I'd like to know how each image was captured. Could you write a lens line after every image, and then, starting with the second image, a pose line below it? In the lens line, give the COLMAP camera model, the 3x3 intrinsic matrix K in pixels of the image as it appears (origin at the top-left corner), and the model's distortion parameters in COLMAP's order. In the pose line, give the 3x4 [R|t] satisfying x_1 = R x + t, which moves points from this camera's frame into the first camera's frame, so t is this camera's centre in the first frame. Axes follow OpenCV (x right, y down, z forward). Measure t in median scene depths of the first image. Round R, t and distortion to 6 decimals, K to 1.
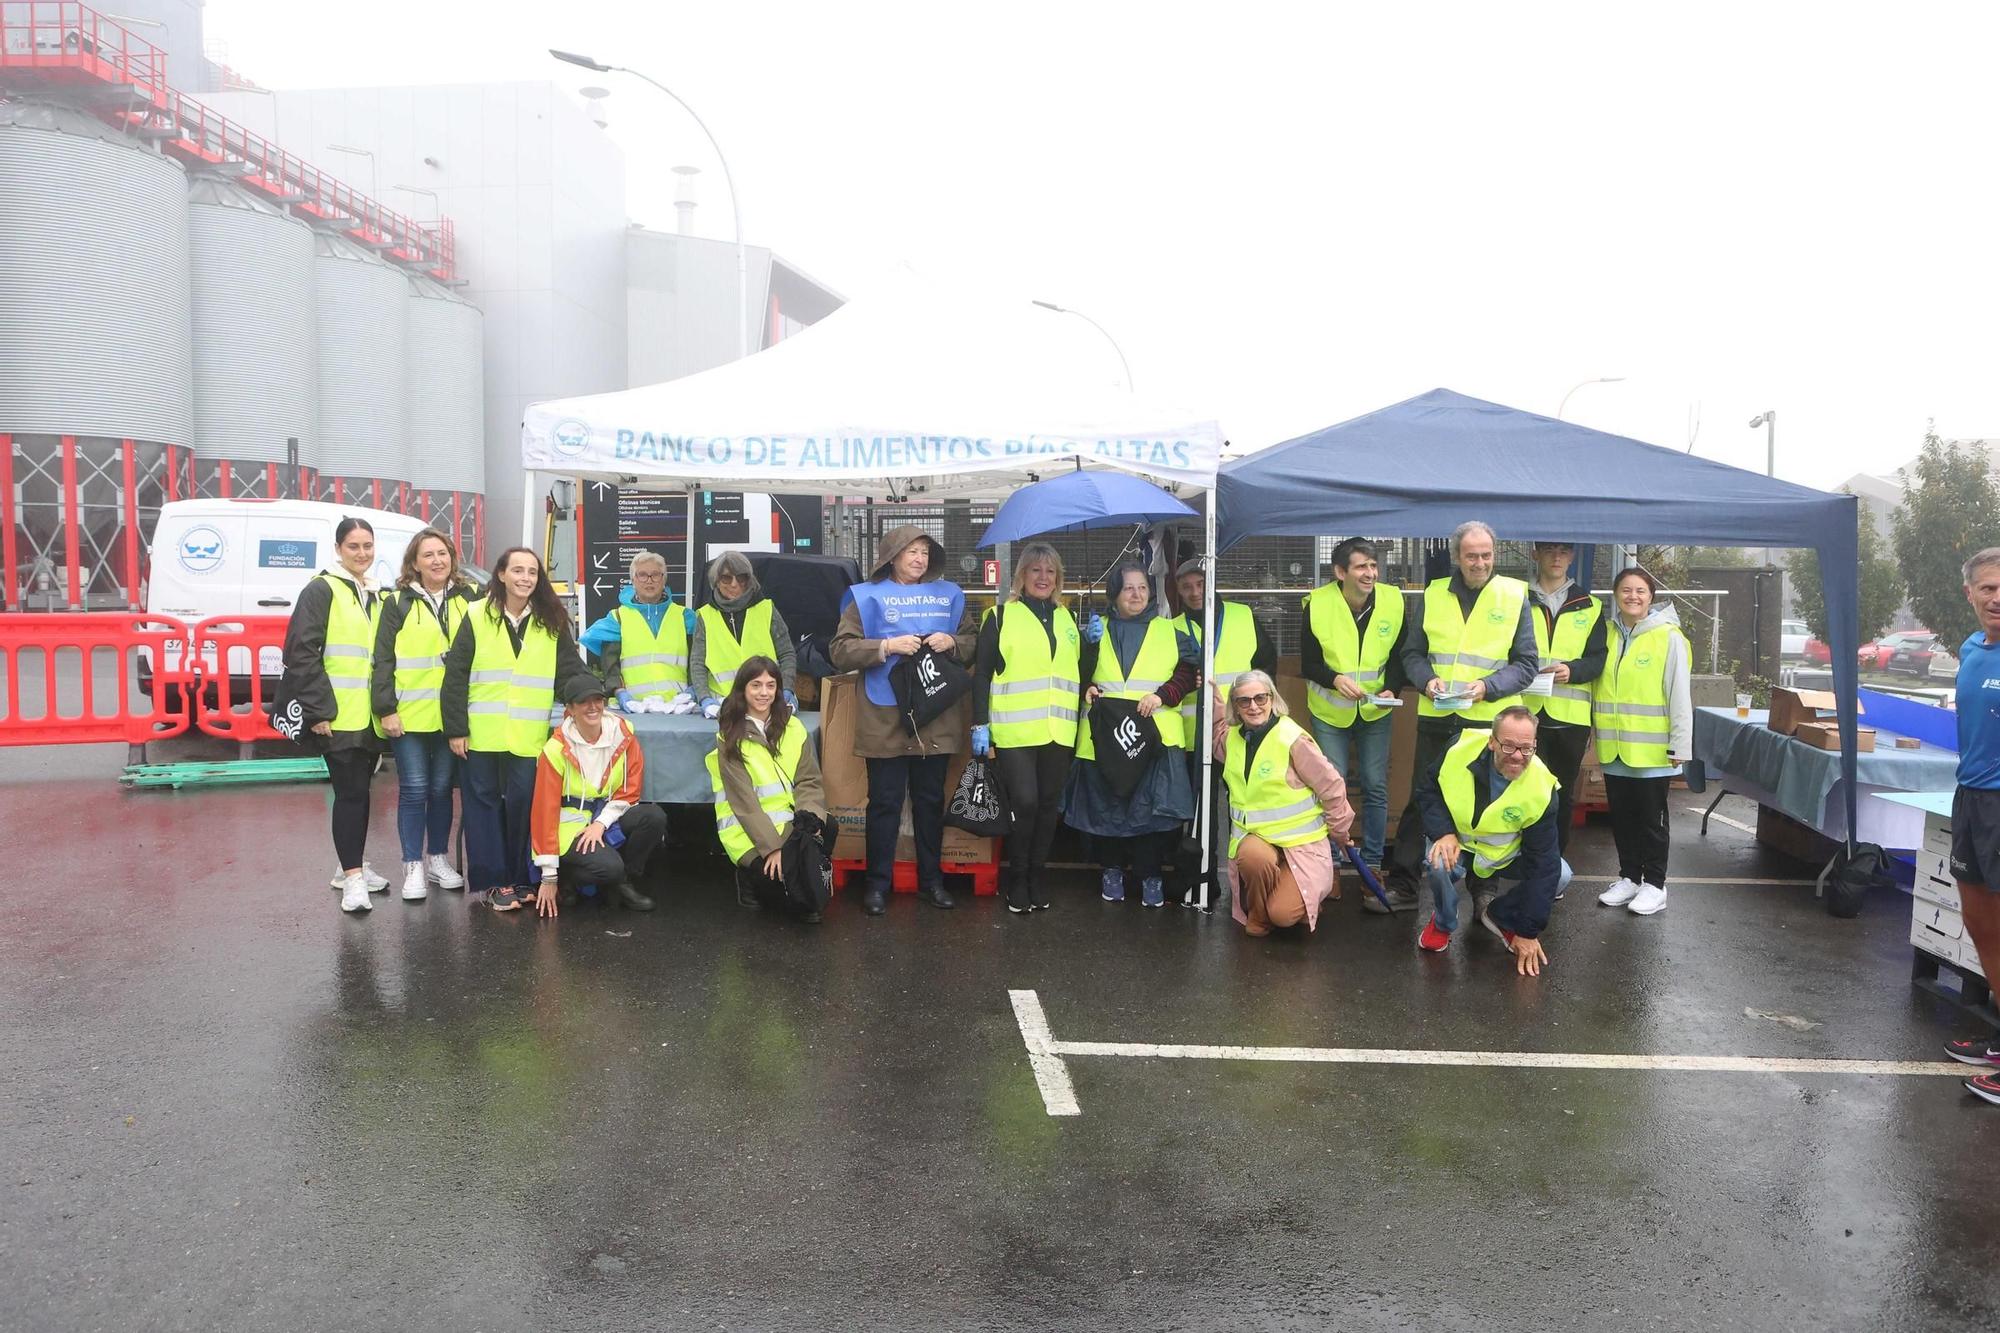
lens RADIAL K [[1401.6, 0, 1000.0], [0, 1401.6, 666.5], [0, 0, 1]] dist [-0.105665, 0.078153]
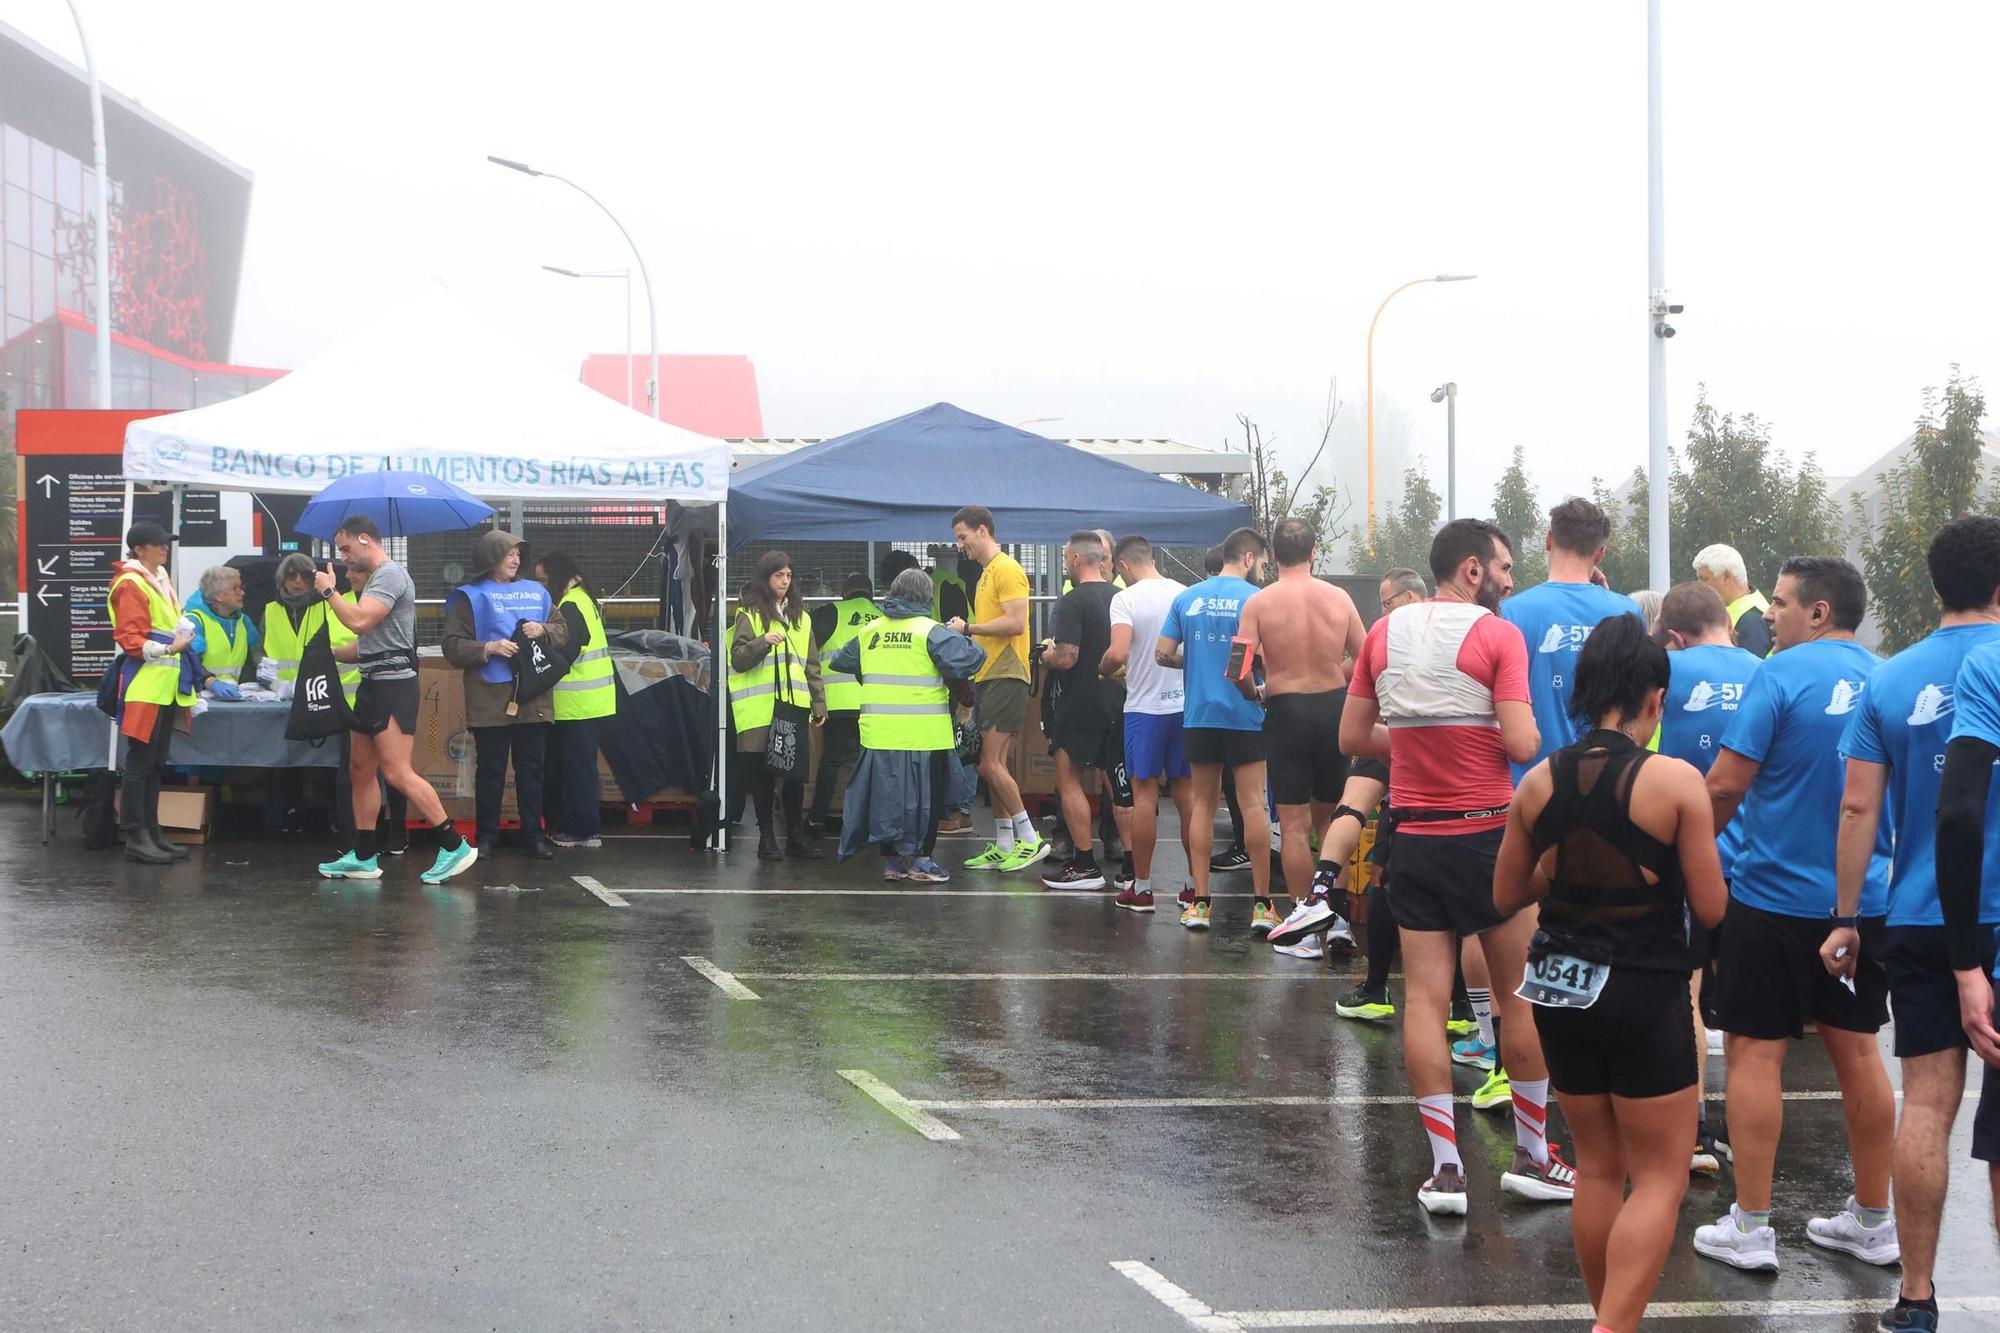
lens RADIAL K [[2961.2, 0, 1000.0], [0, 2961.2, 666.5], [0, 0, 1]] dist [0.043684, 0.109048]
pose [[0.978080, -0.007747, 0.208085, -0.147421], [0.018218, 0.998659, -0.048449, 0.142942], [-0.207431, 0.051178, 0.976910, -1.531527]]
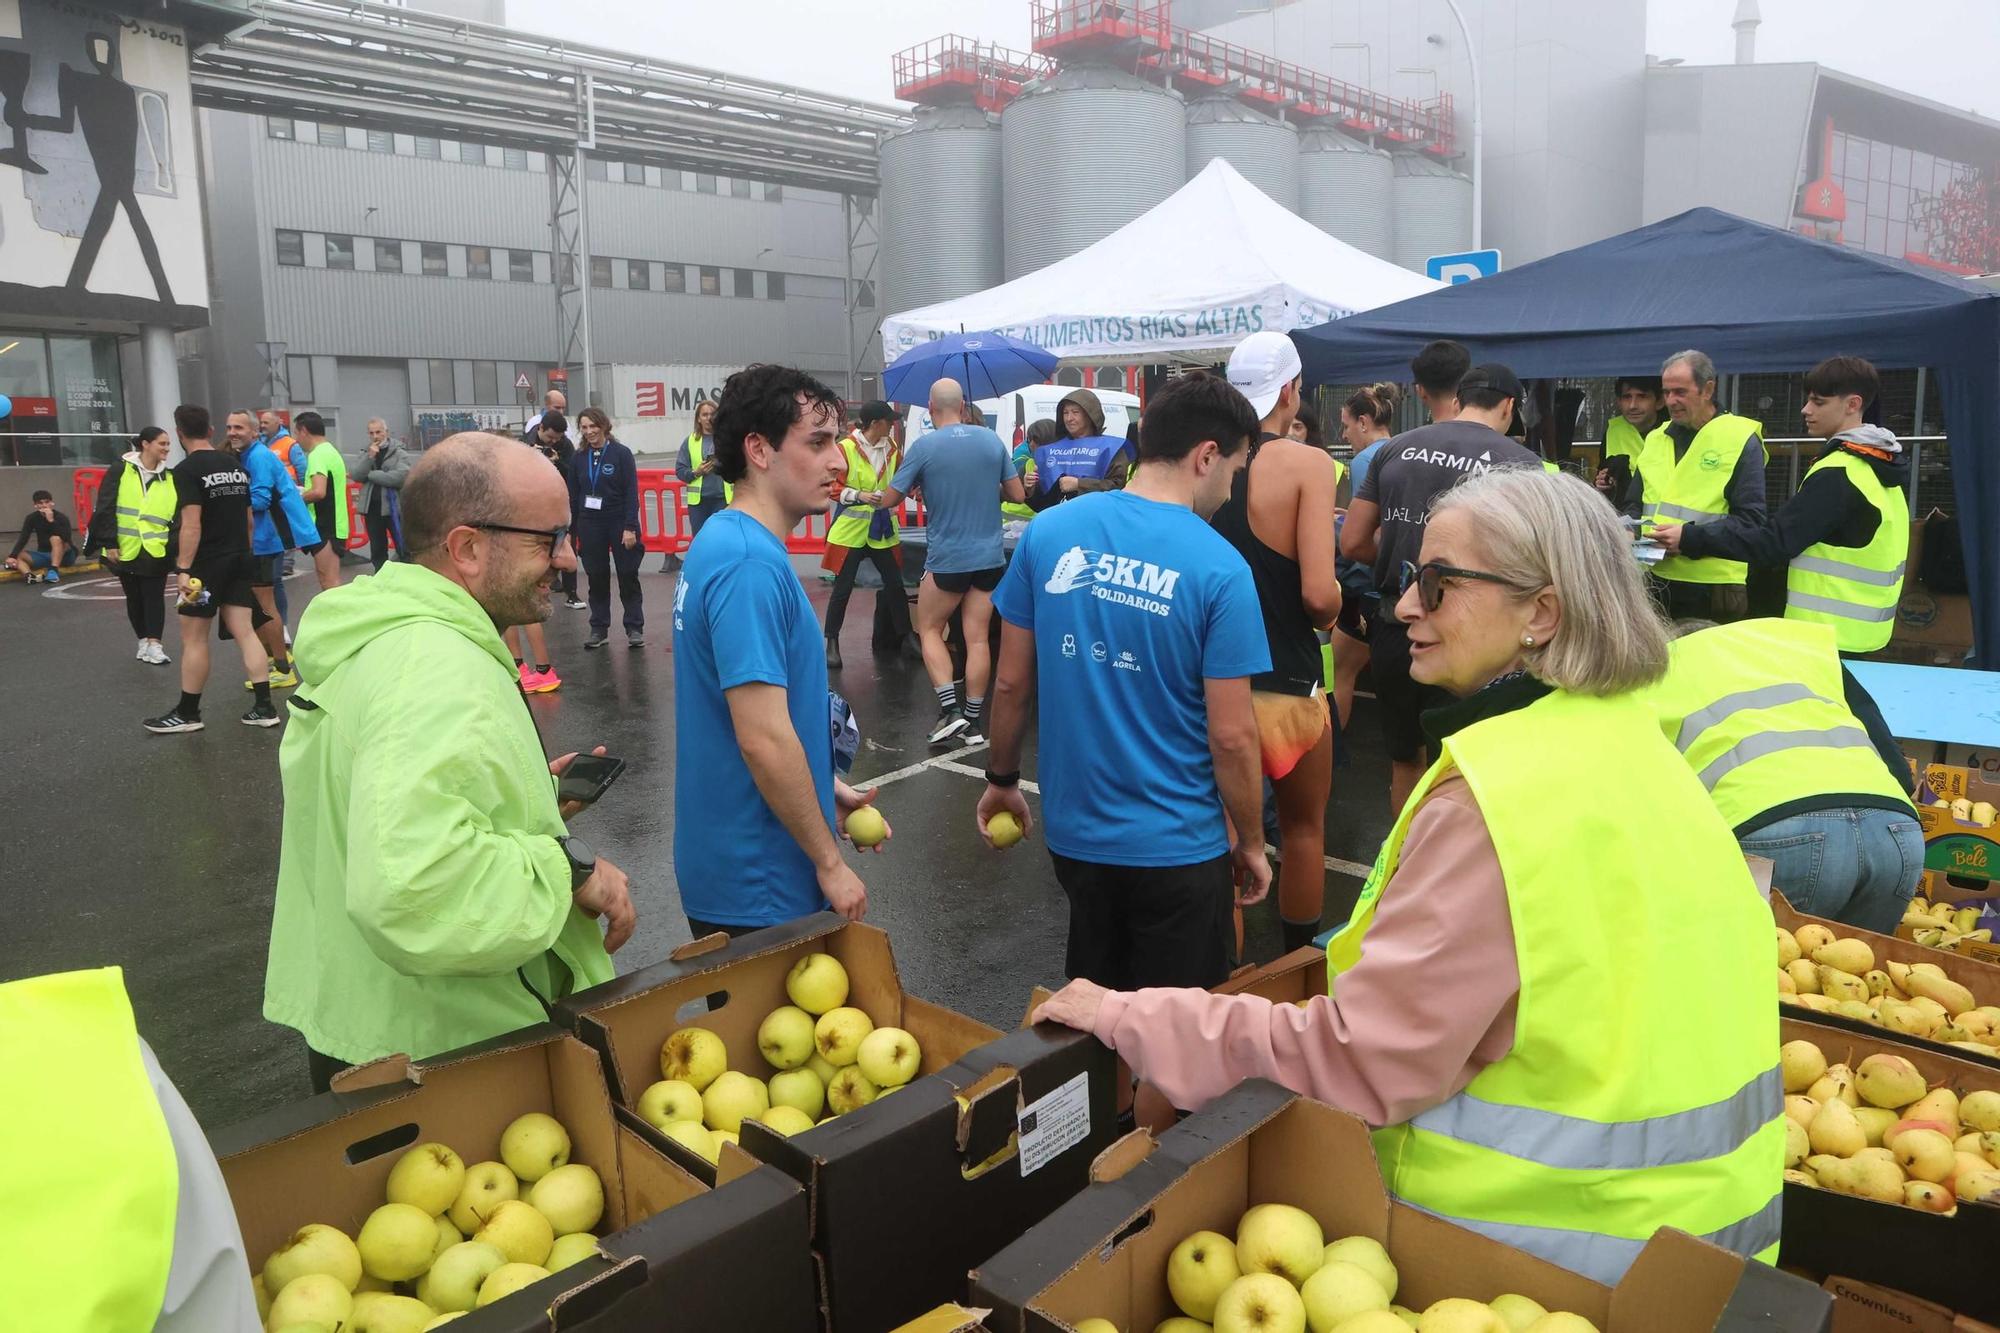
lens RADIAL K [[1401.6, 0, 1000.0], [0, 1401.6, 666.5], [0, 0, 1]] dist [-0.105665, 0.078153]
pose [[0.720339, 0.085625, -0.688317, 0.751297], [-0.020462, 0.994543, 0.102305, 0.018094], [0.693320, -0.059610, 0.718160, 0.032040]]
